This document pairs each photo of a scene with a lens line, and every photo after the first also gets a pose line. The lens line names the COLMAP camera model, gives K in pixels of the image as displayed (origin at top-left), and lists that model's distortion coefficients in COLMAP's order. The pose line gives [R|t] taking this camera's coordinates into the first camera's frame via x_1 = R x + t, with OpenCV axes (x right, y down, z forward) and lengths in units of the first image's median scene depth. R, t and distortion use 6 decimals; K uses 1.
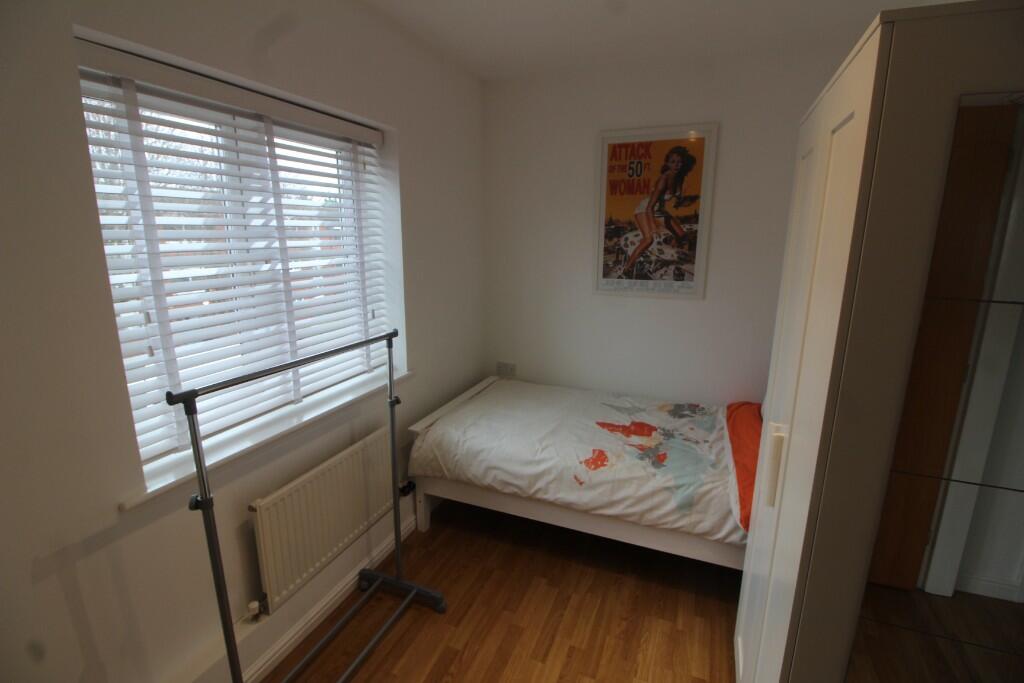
lens RADIAL K [[473.6, 0, 511.2], [0, 473.6, 334.4], [0, 0, 1]] dist [0.002088, -0.017373]
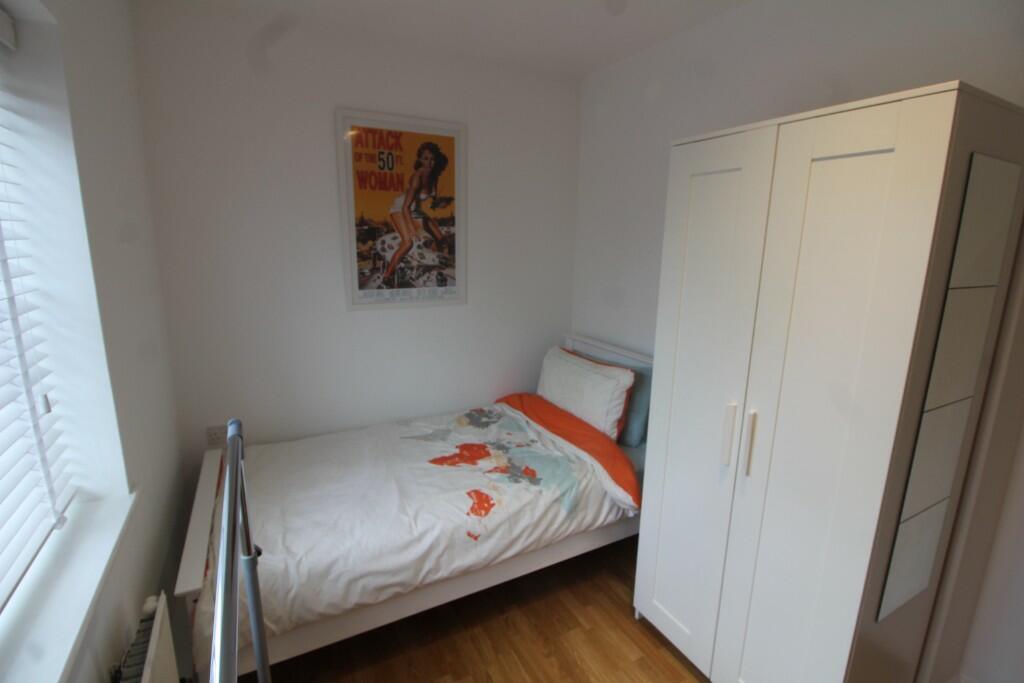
lens RADIAL K [[473.6, 0, 511.2], [0, 473.6, 334.4], [0, 0, 1]] dist [0.002088, -0.017373]
pose [[0.632810, -0.148658, 0.759903, -0.297987], [0.148447, 0.986485, 0.069364, -0.065523], [-0.759944, 0.068911, 0.646326, 0.298189]]
